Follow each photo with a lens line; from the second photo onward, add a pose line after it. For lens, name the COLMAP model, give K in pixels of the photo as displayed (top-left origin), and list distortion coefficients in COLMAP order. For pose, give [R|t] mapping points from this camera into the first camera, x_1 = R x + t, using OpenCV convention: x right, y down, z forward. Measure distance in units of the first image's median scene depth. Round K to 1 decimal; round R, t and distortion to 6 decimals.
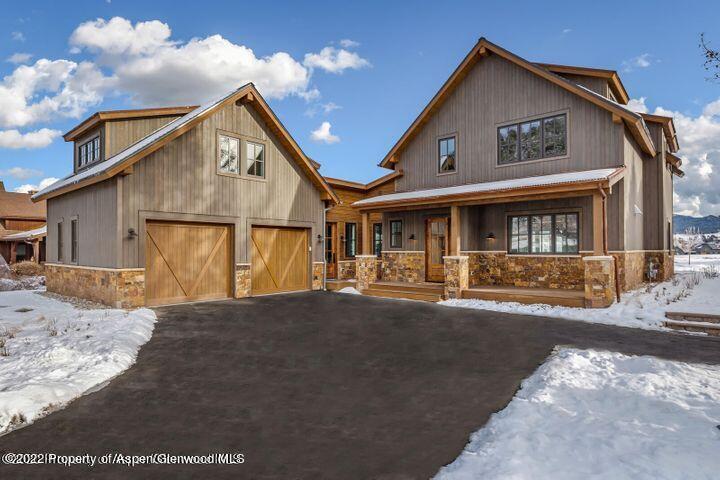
lens RADIAL K [[400.3, 0, 360.0], [0, 400.3, 240.0], [0, 0, 1]] dist [0.000251, 0.000300]
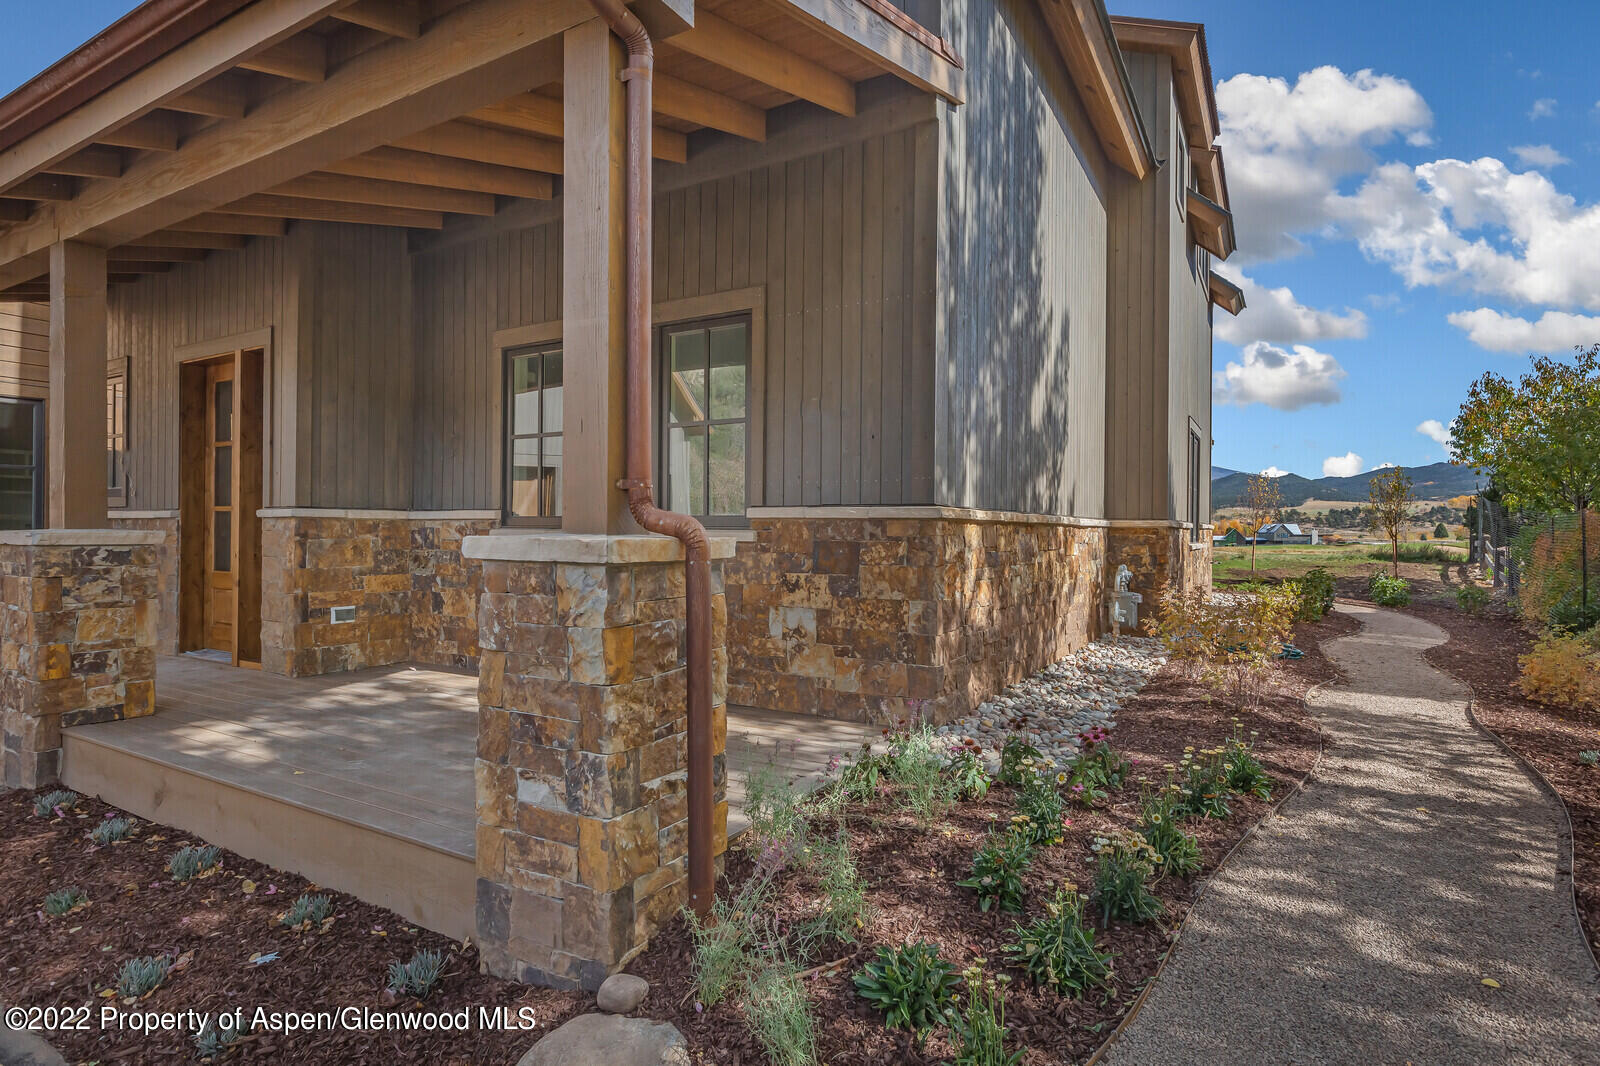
lens RADIAL K [[825.2, 0, 800.0], [0, 825.2, 533.0], [0, 0, 1]] dist [-0.001268, -0.000144]
pose [[0.983111, 0.008772, 0.182798, 0.405848], [-0.013438, 0.999614, 0.024304, 0.023295], [-0.182514, -0.026350, 0.982850, 0.484281]]
